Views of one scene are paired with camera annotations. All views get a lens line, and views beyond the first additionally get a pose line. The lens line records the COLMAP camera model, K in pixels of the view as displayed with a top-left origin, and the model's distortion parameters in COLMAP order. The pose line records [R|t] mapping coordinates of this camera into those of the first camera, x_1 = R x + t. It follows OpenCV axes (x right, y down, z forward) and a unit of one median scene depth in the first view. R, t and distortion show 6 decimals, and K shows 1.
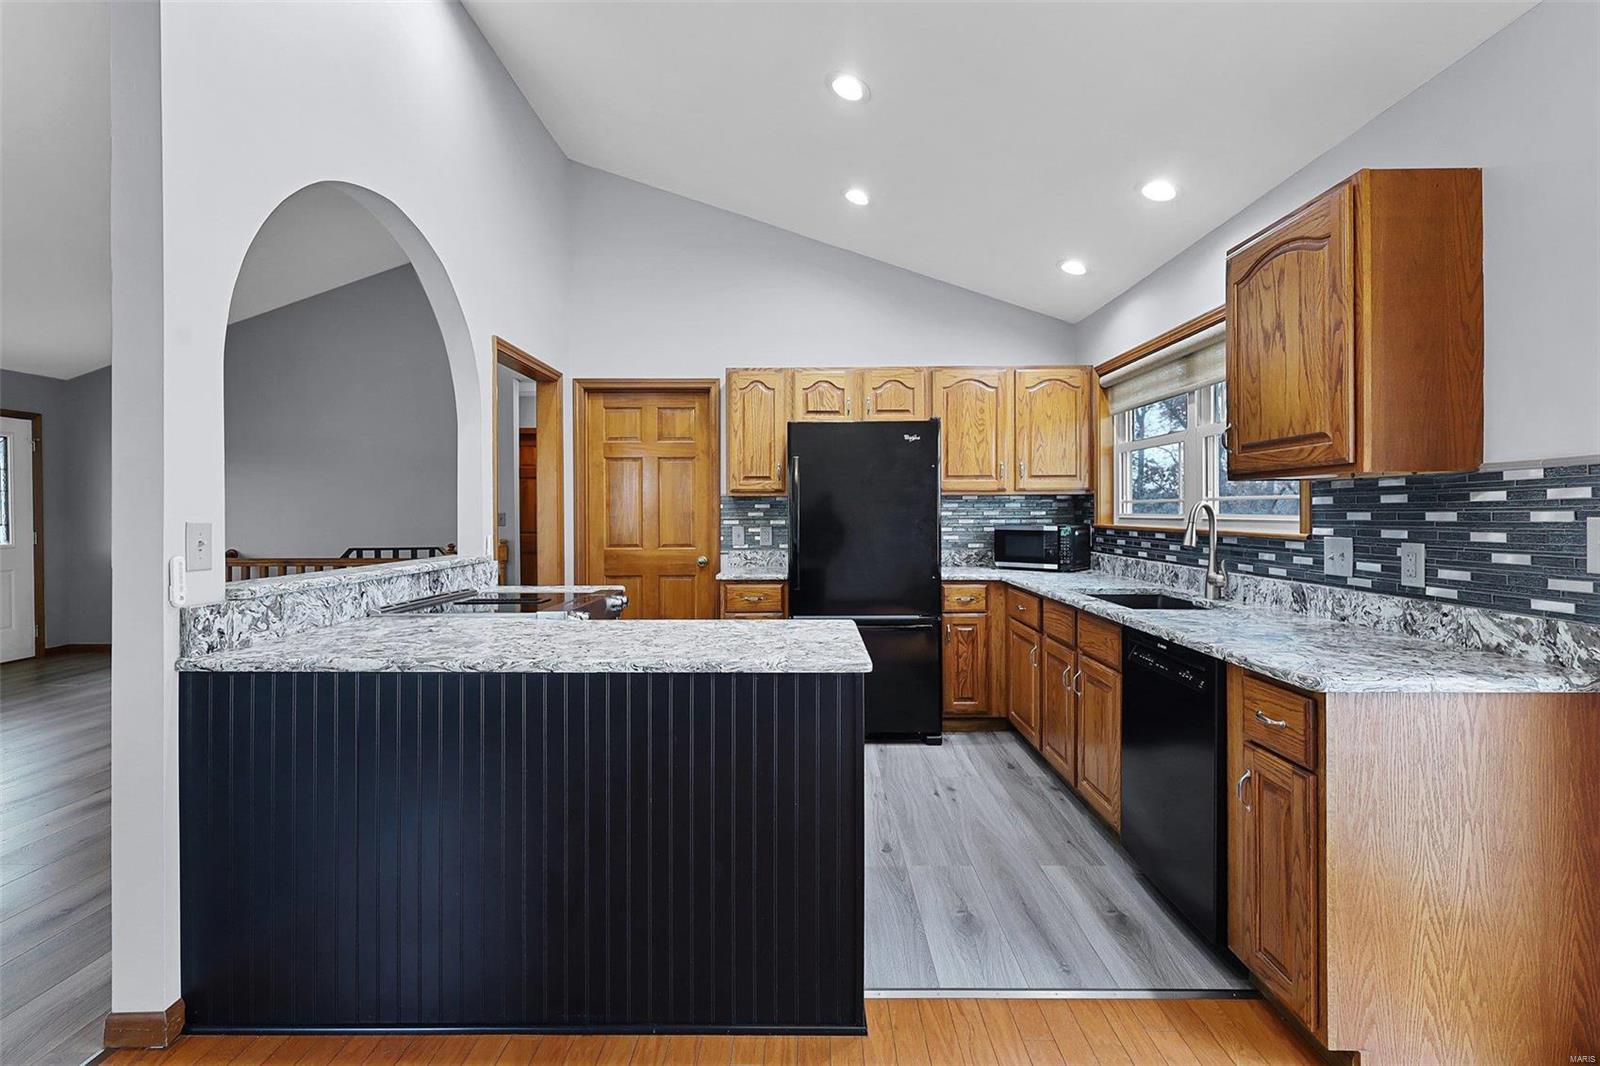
lens RADIAL K [[752.7, 0, 808.6], [0, 752.7, 511.5], [0, 0, 1]] dist [-0.003839, 0.000374]
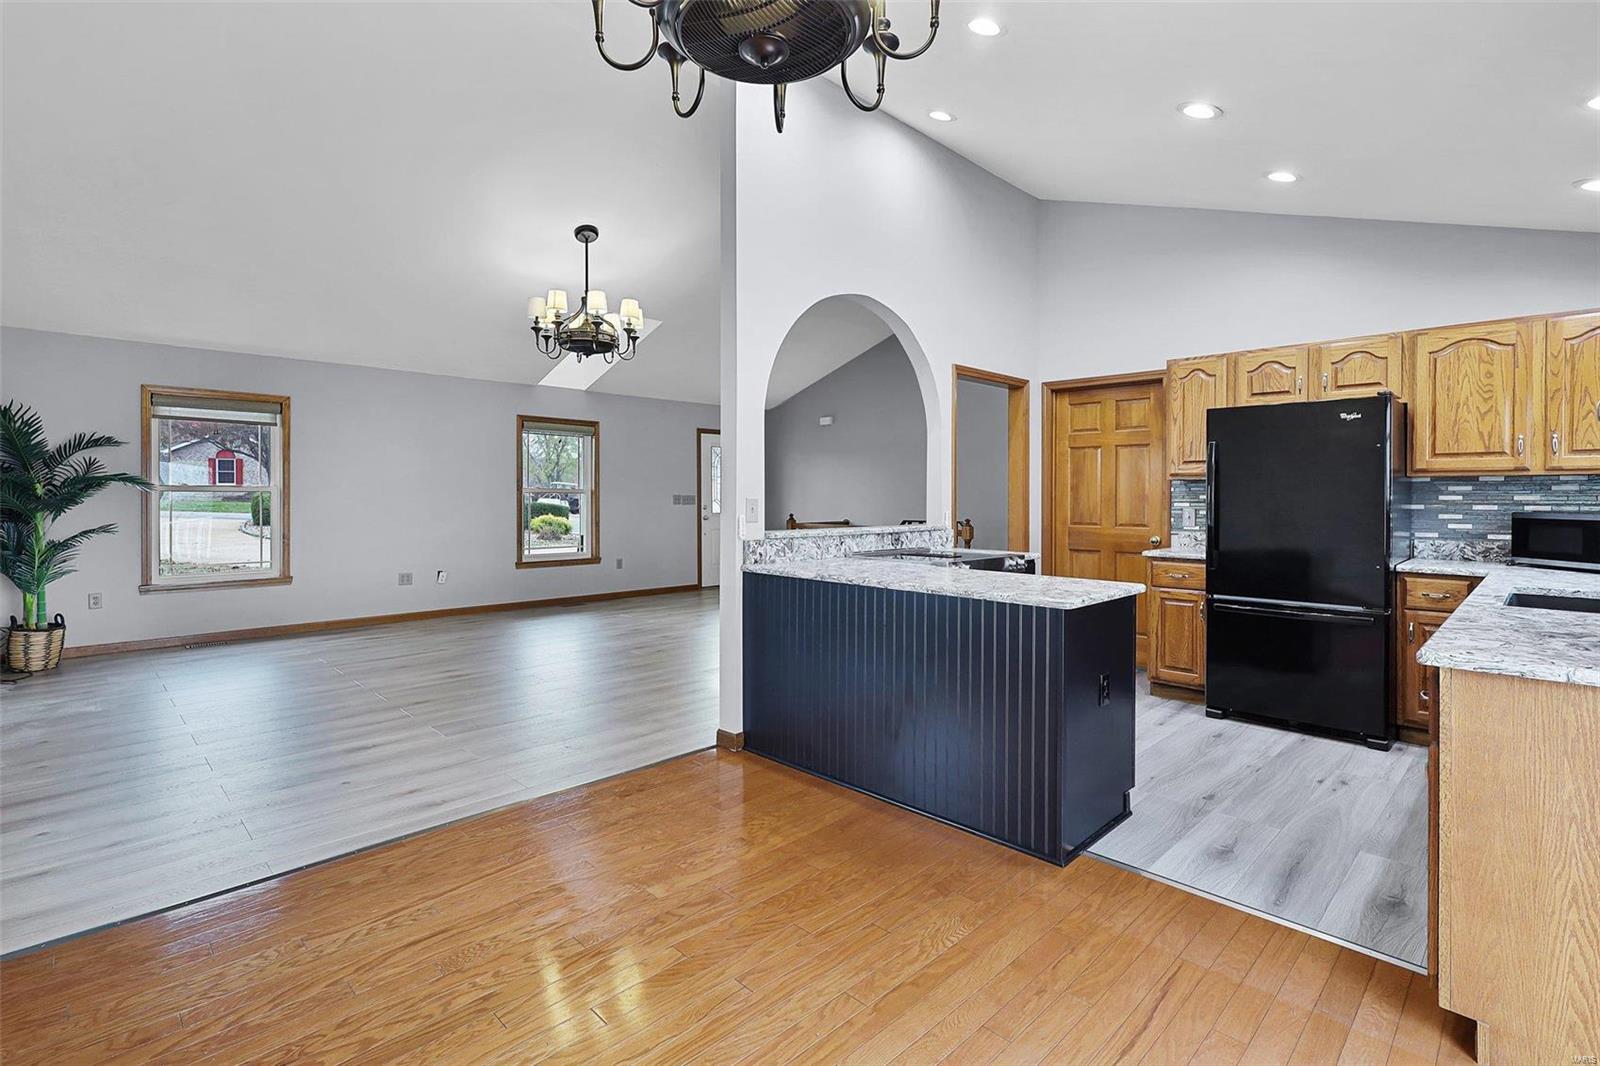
lens RADIAL K [[752.7, 0, 784.5], [0, 752.7, 490.6], [0, 0, 1]] dist [-0.003839, 0.000374]
pose [[0.698421, 0.000677, -0.715687, 0.314281], [-0.003843, 0.999989, -0.002805, -0.000187], [0.715677, 0.004709, 0.698416, -0.155415]]
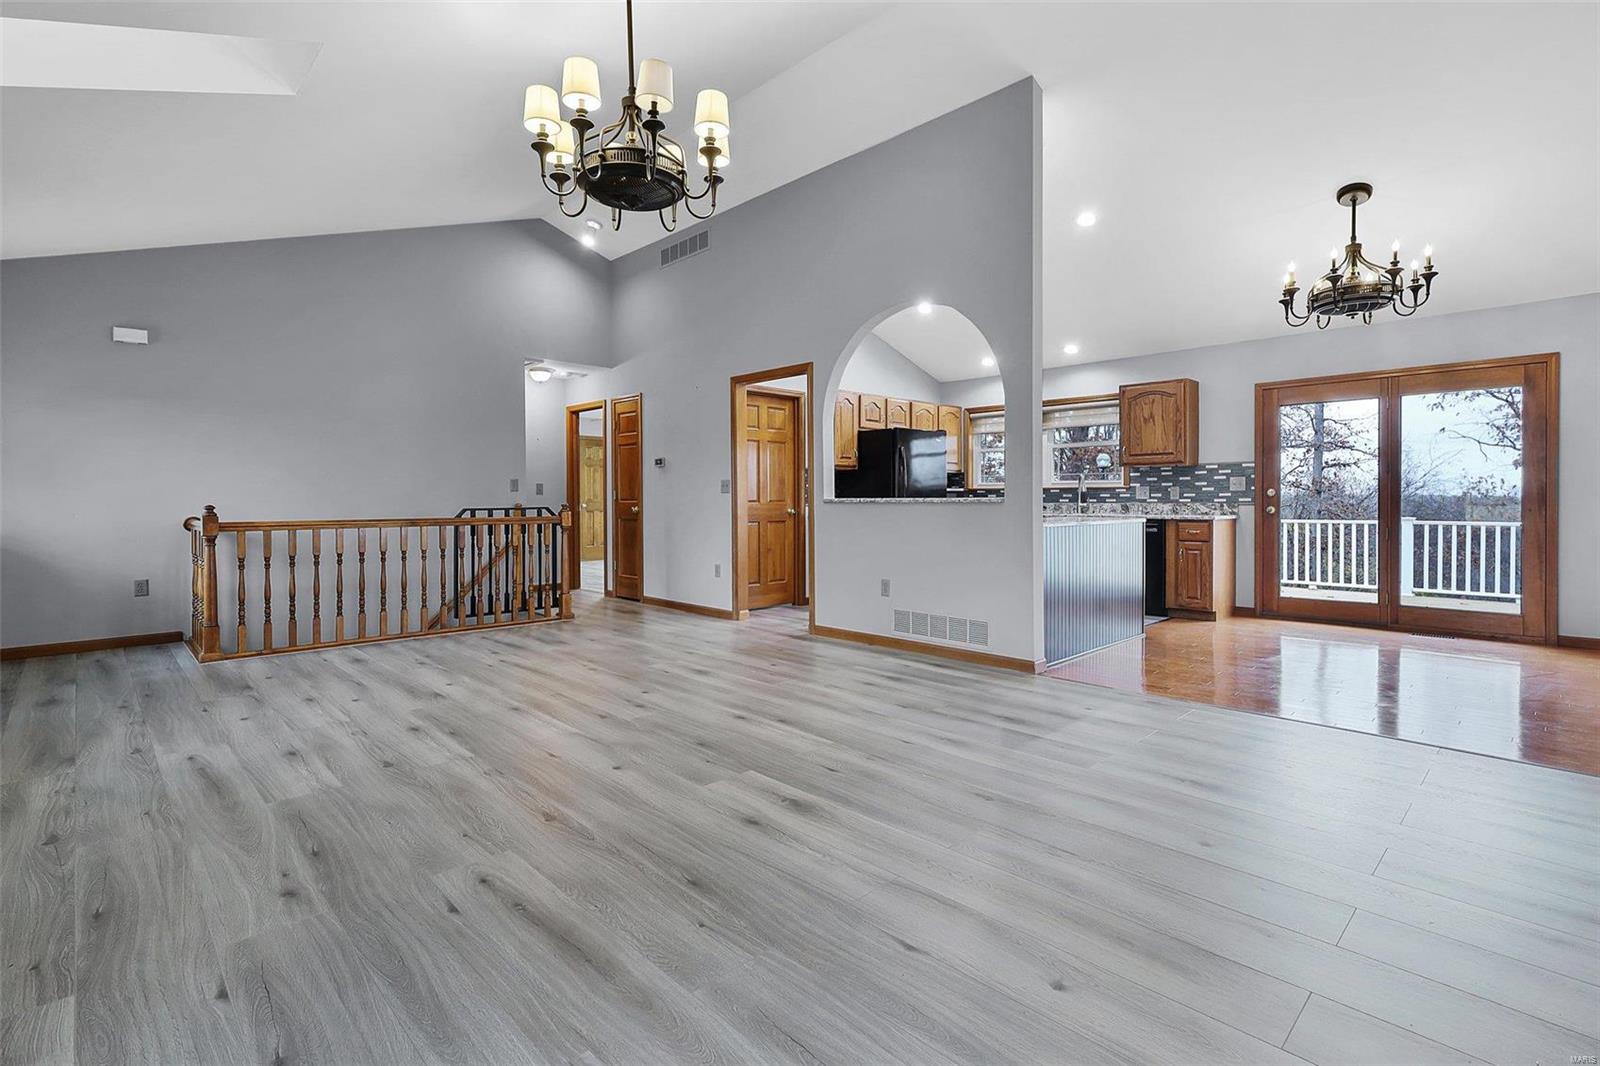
lens RADIAL K [[752.7, 0, 806.3], [0, 752.7, 509.1], [0, 0, 1]] dist [-0.003839, 0.000374]
pose [[0.709605, -0.008153, 0.704553, -1.574422], [0.001246, 0.999946, 0.010316, 0.061418], [-0.704599, -0.006443, 0.709577, -0.125856]]
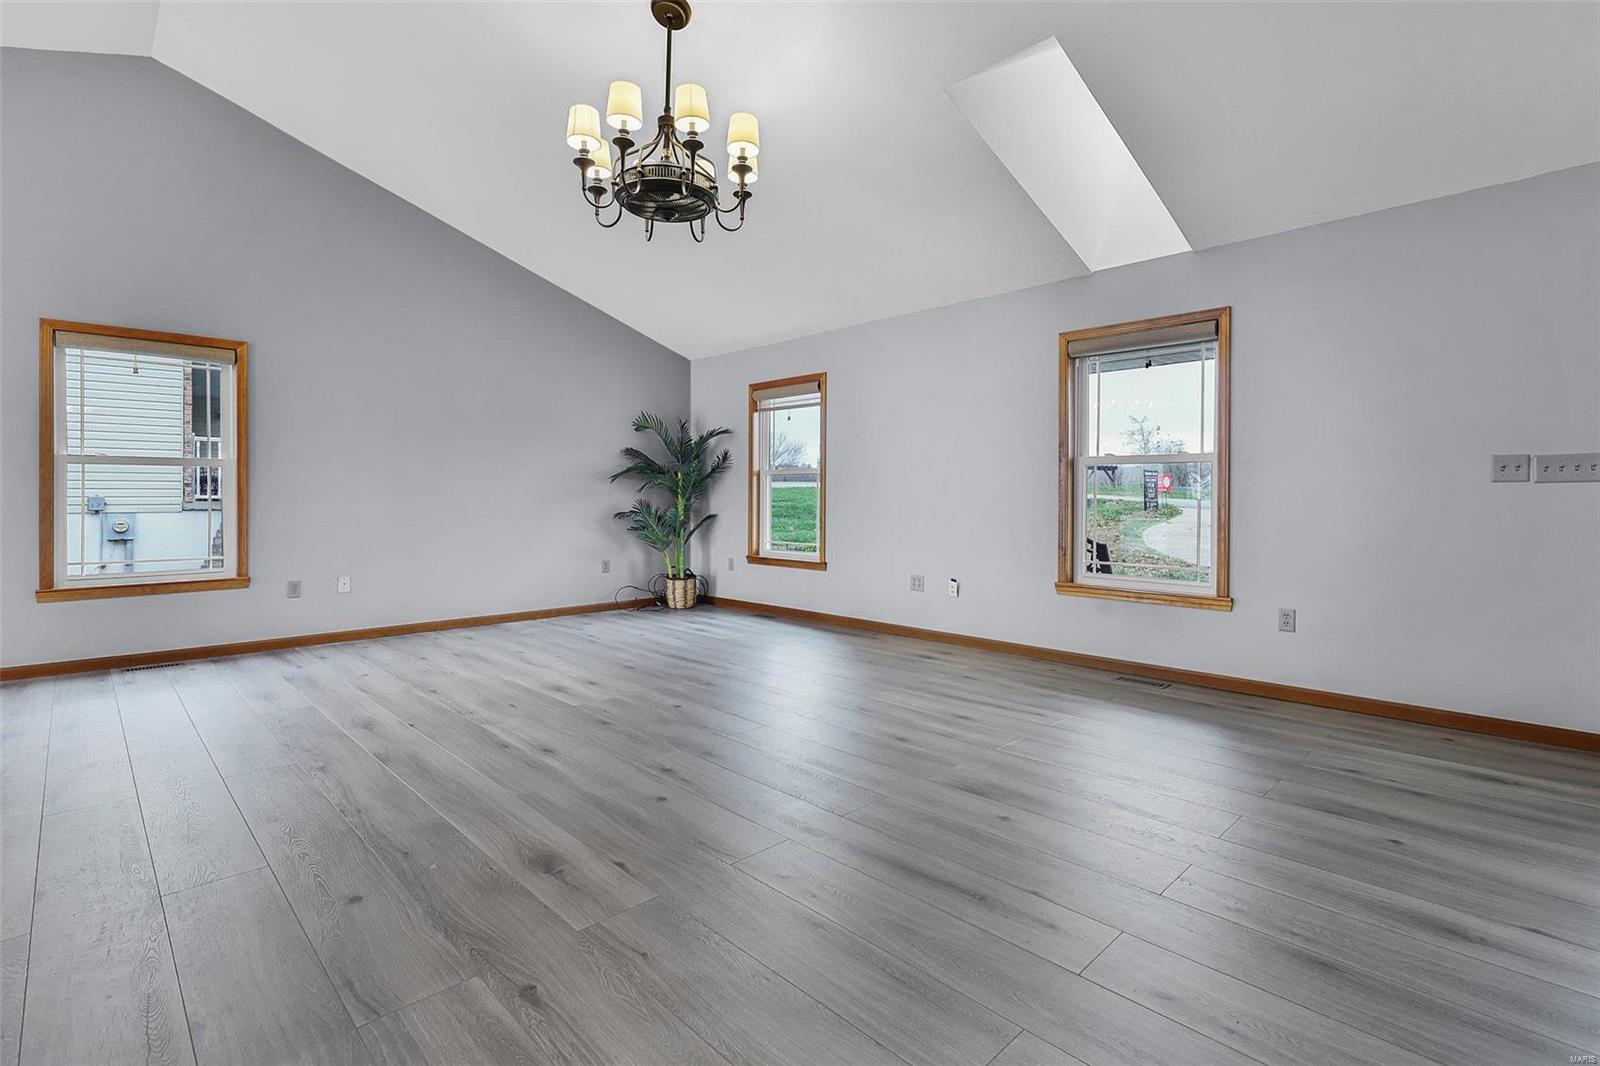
lens RADIAL K [[752.7, 0, 783.6], [0, 752.7, 498.3], [0, 0, 1]] dist [-0.003839, 0.000374]
pose [[-0.718507, 0.001362, -0.695518, -0.555891], [0.000143, 0.999998, 0.001810, 0.057814], [0.695520, 0.001200, -0.718506, 1.422665]]
